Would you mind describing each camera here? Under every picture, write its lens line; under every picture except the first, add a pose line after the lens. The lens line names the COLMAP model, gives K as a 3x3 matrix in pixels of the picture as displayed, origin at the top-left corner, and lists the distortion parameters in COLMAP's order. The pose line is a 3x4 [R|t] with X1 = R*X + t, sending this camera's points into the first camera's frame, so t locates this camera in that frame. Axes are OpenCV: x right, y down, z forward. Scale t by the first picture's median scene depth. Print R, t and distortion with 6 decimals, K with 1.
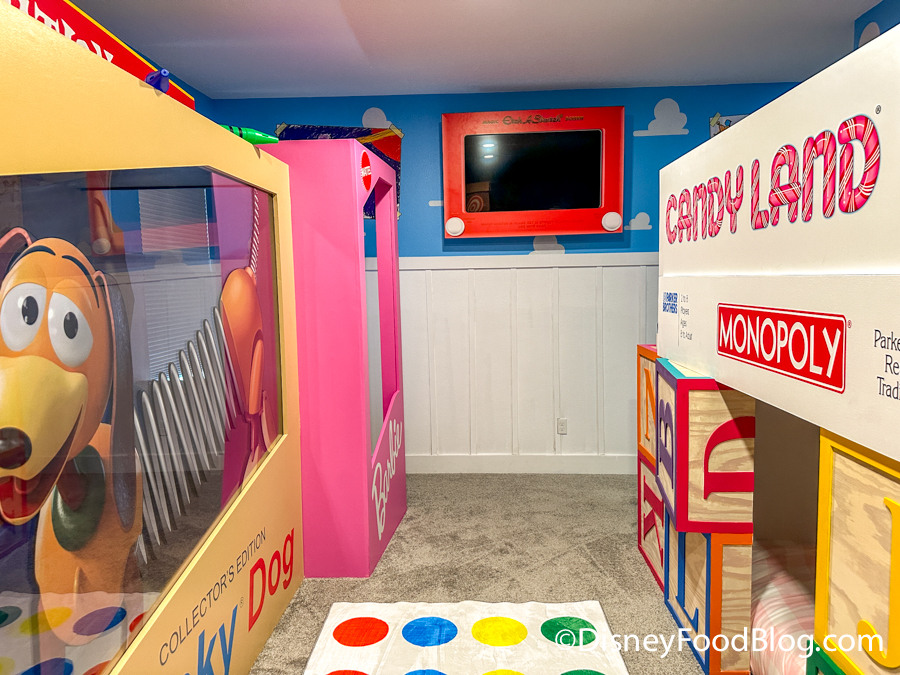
lens RADIAL K [[637.1, 0, 447.9], [0, 637.1, 337.5], [0, 0, 1]] dist [0.029389, -0.021872]
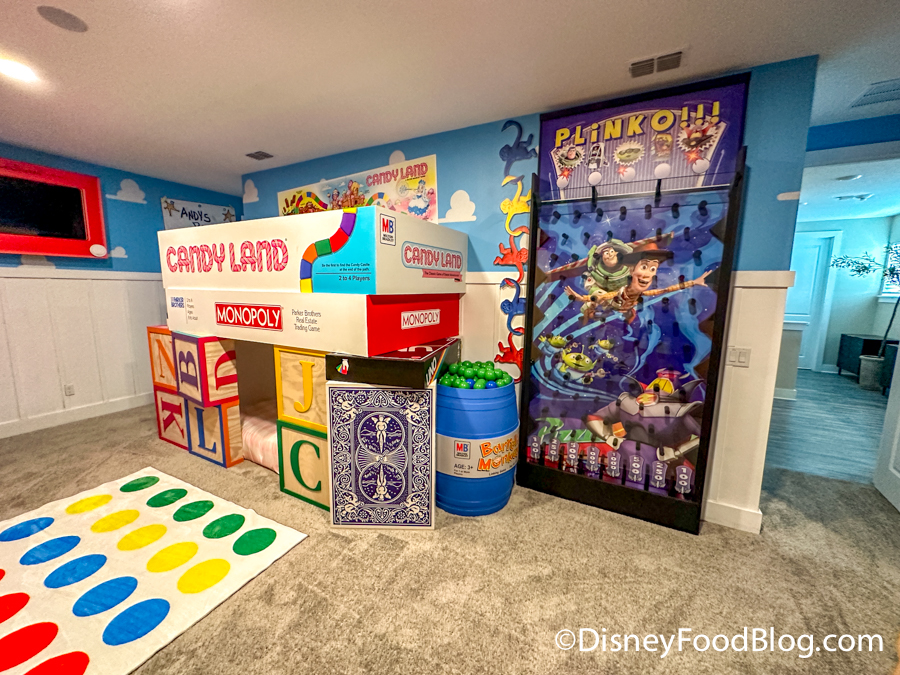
lens RADIAL K [[357.5, 0, 447.7], [0, 357.5, 339.2], [0, 0, 1]] dist [-0.003832, 0.000284]
pose [[0.427614, -0.103370, 0.898032, -0.357996], [0.059796, 0.994499, 0.086001, 0.016632], [-0.901982, 0.016923, 0.431443, -0.270891]]
